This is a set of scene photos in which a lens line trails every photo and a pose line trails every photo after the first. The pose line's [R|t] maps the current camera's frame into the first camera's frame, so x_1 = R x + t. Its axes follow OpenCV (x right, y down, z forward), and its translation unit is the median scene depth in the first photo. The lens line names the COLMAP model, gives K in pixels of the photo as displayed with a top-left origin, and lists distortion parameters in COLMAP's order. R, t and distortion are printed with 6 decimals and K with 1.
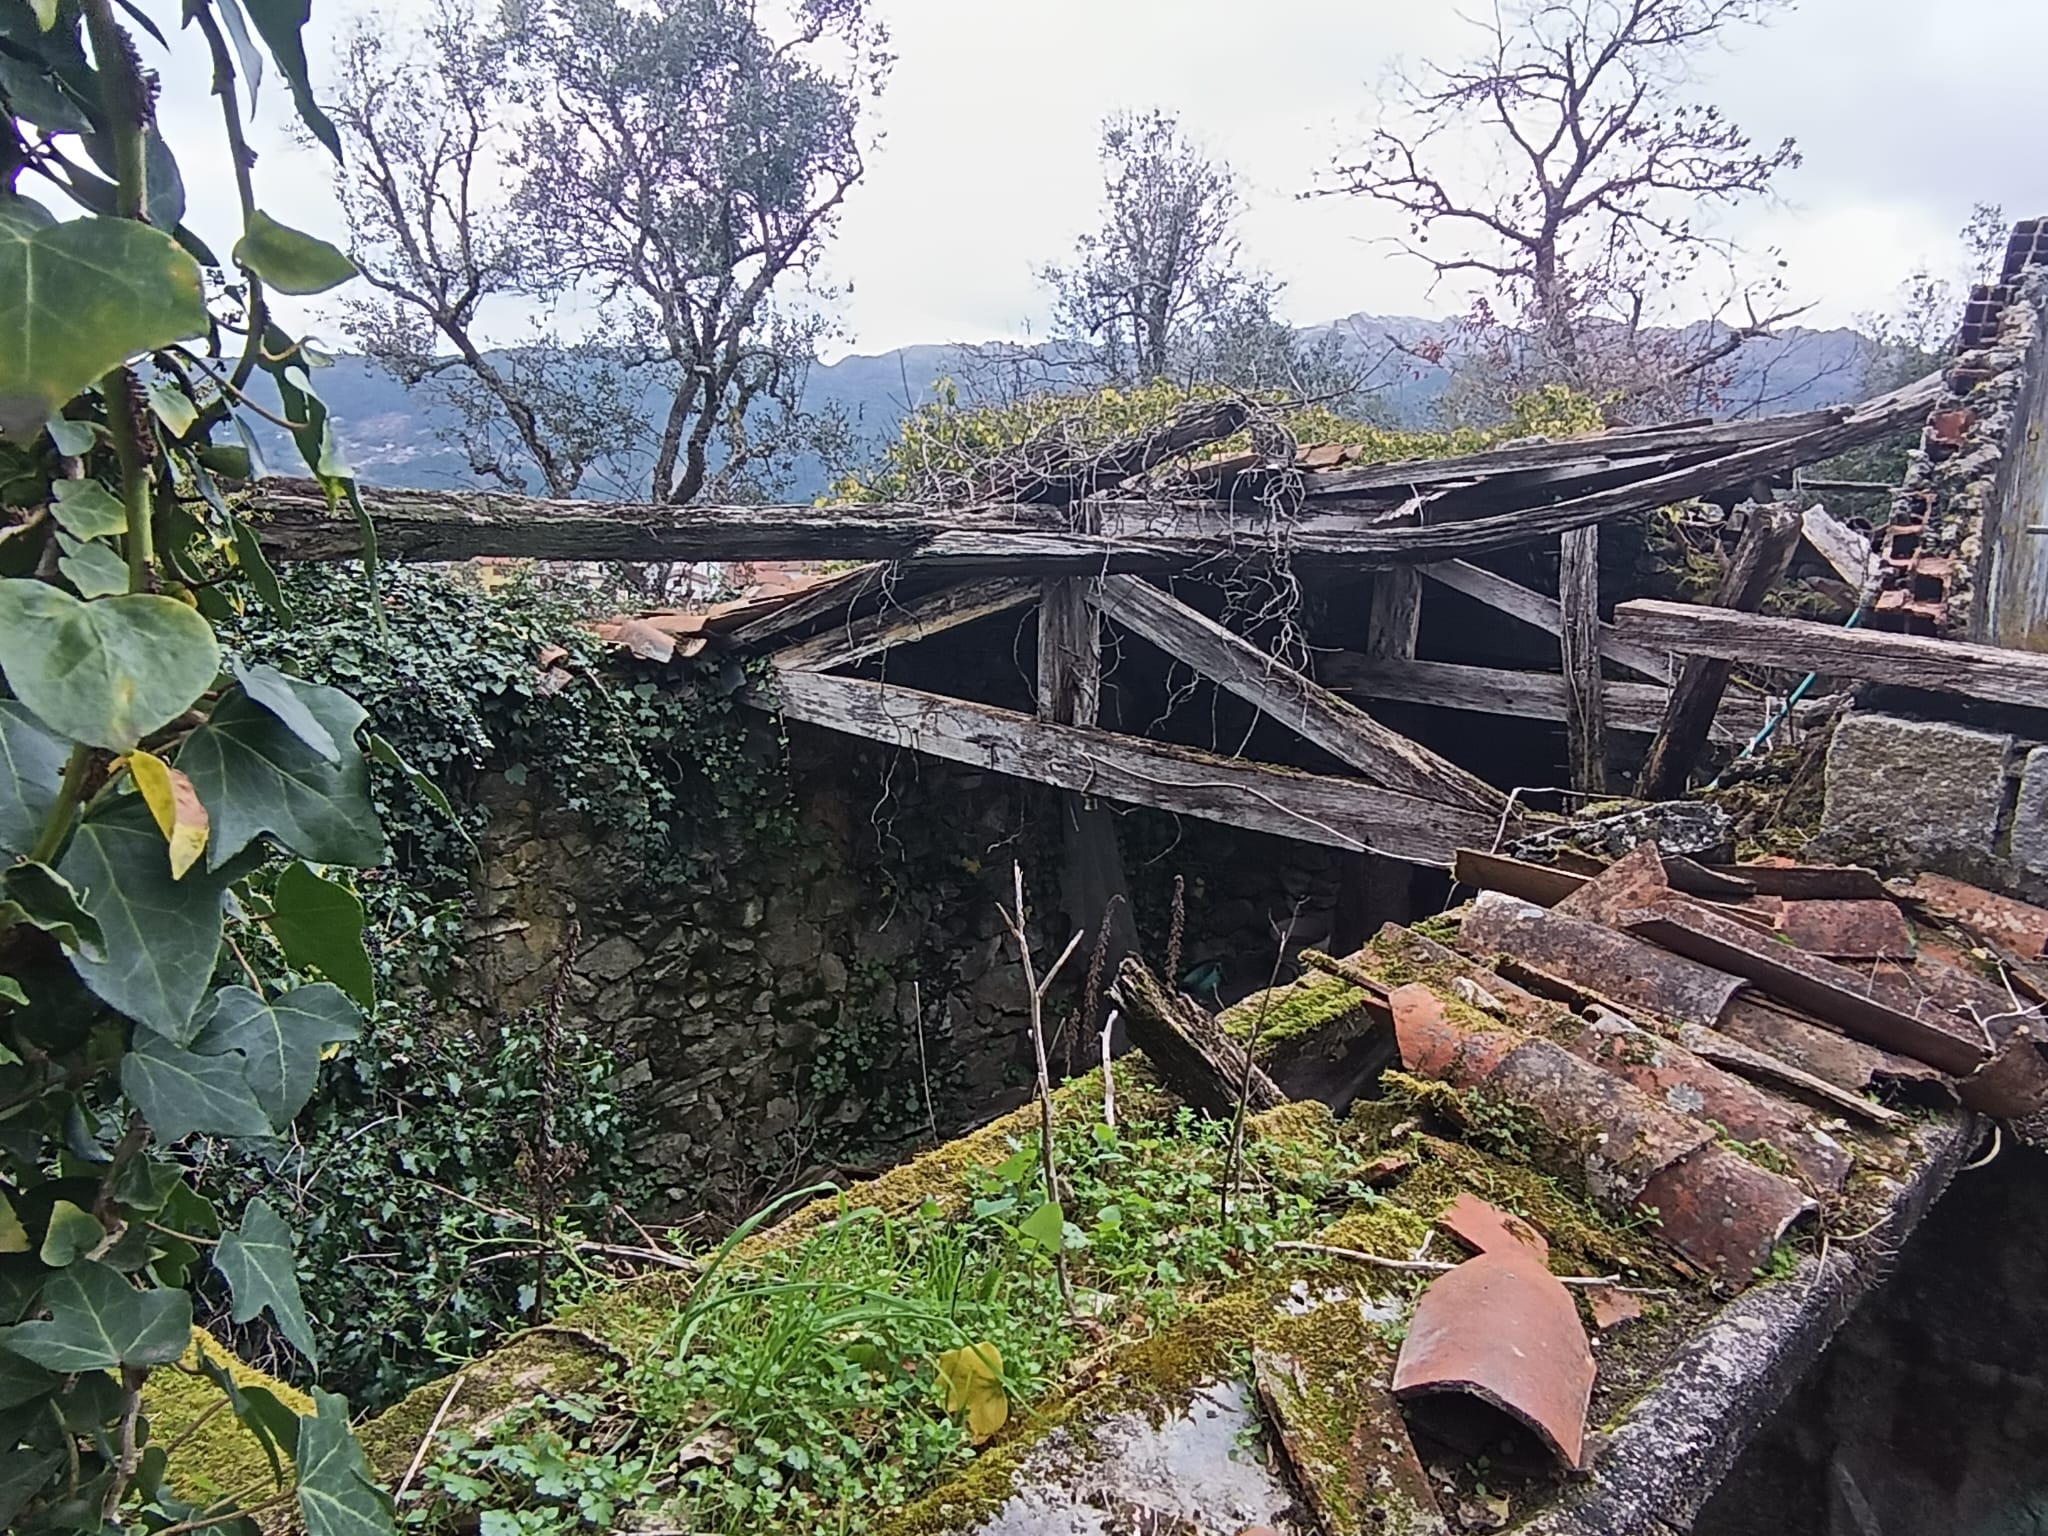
lens RADIAL K [[1472.9, 0, 1031.0], [0, 1472.9, 757.0], [0, 0, 1]] dist [0.047994, -0.036120]
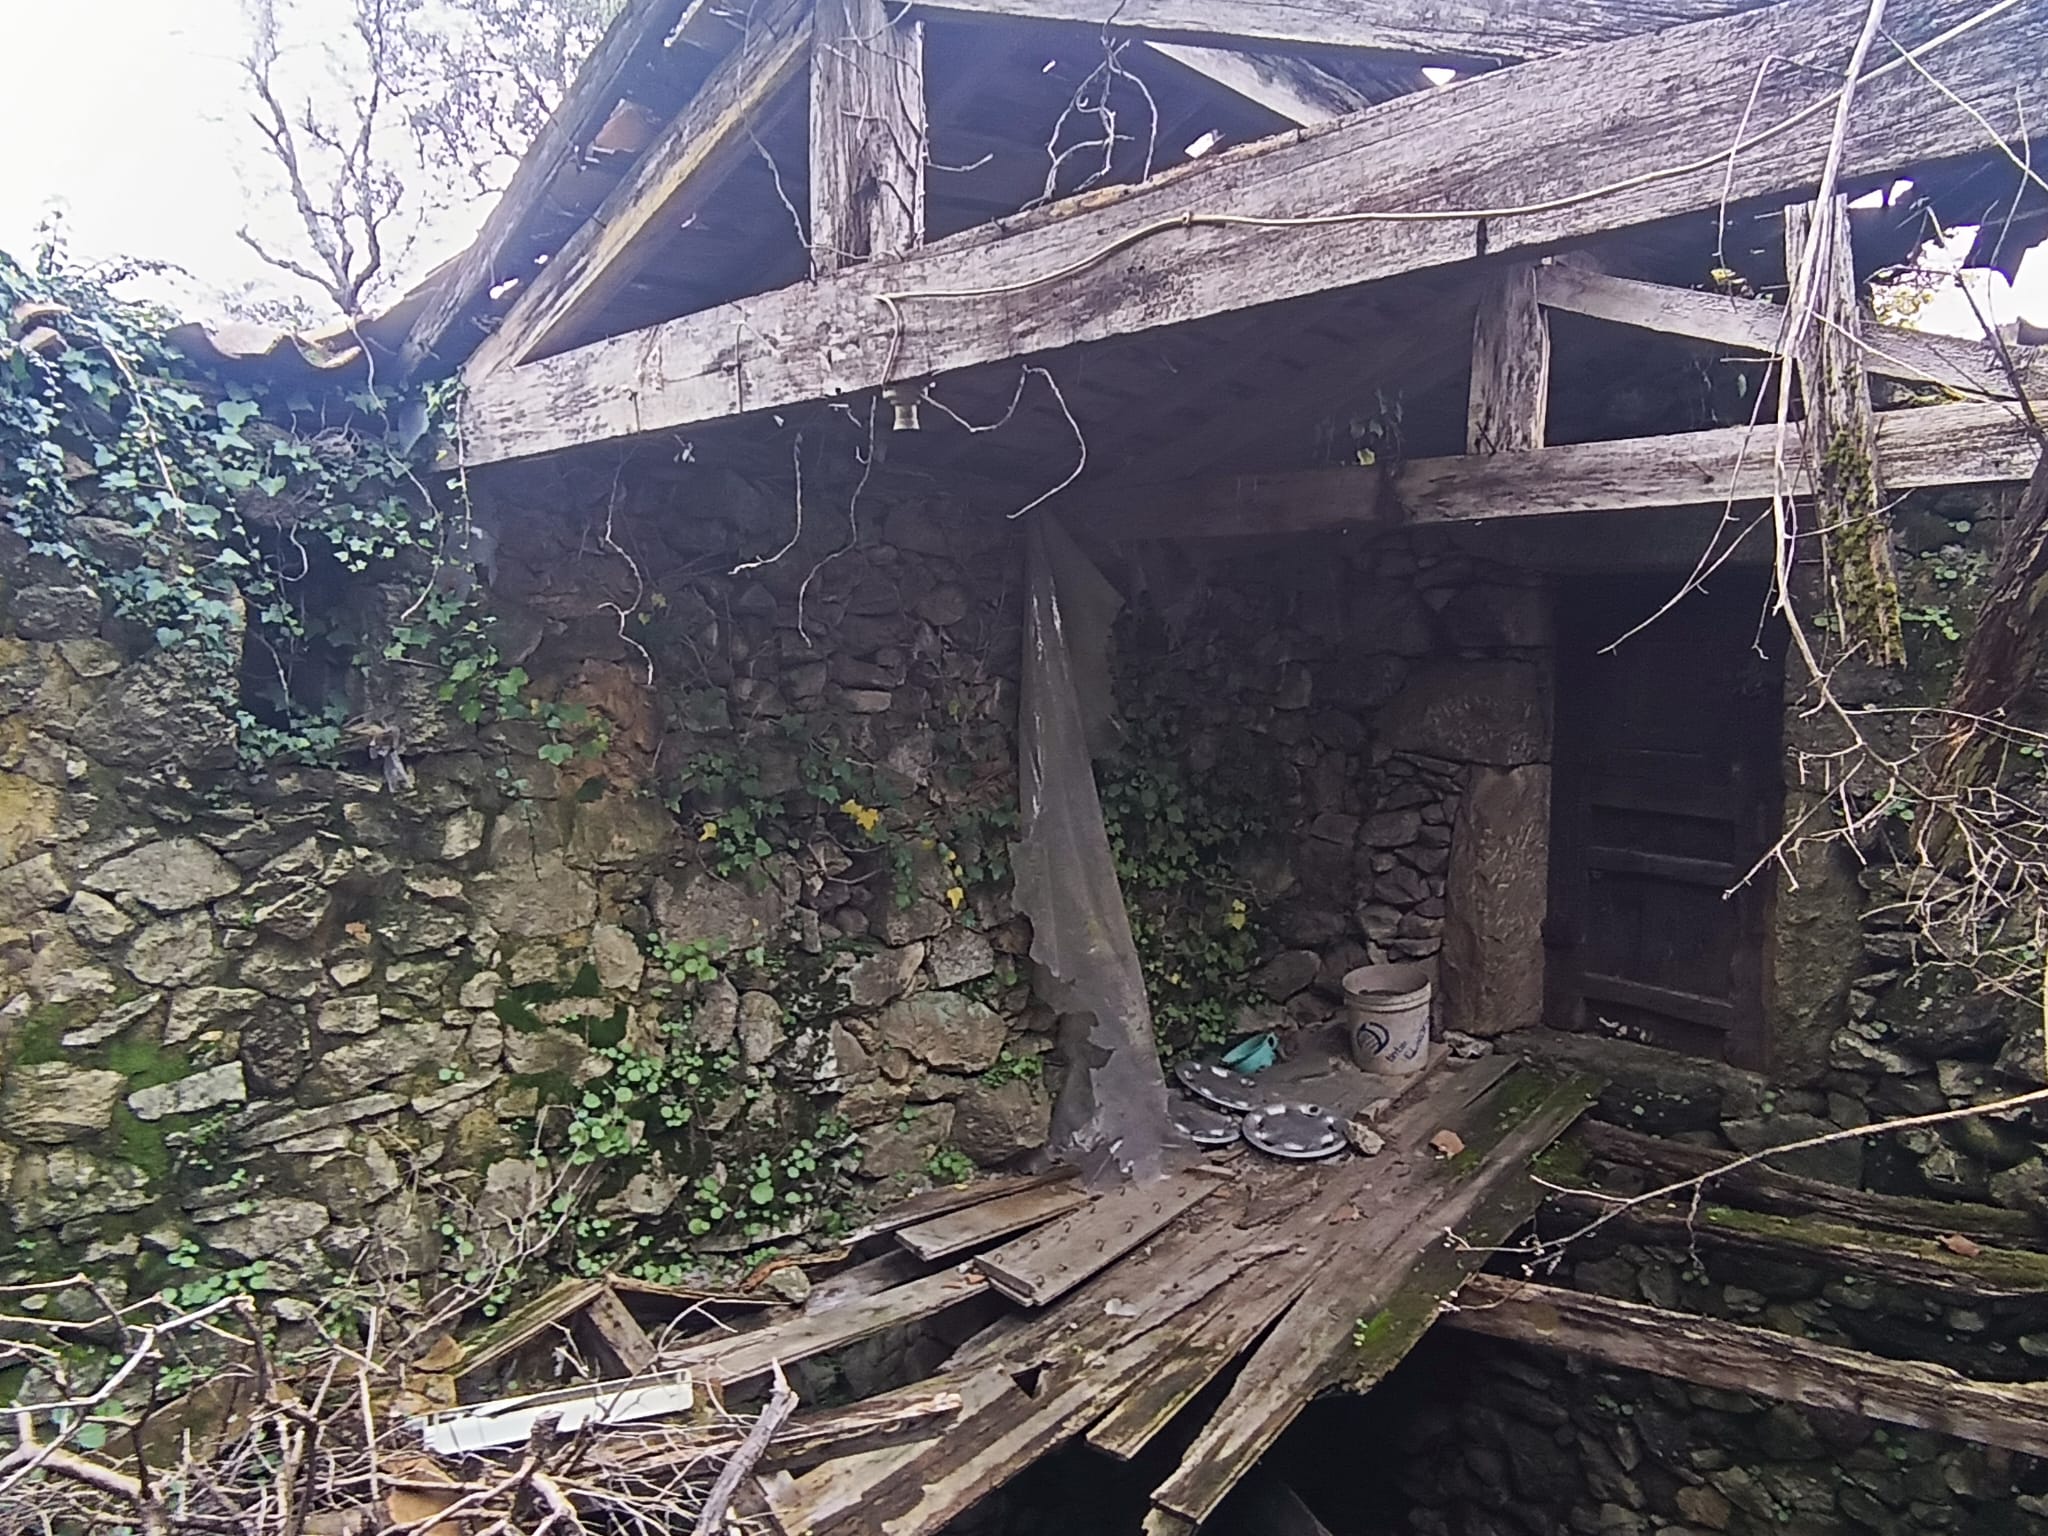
lens RADIAL K [[1472.9, 0, 1034.4], [0, 1472.9, 768.1], [0, 0, 1]] dist [0.047994, -0.036120]
pose [[0.998135, -0.008161, -0.060489, 0.086115], [-0.000439, 0.990037, -0.140807, 0.165560], [0.061036, 0.140571, 0.988187, 0.408119]]
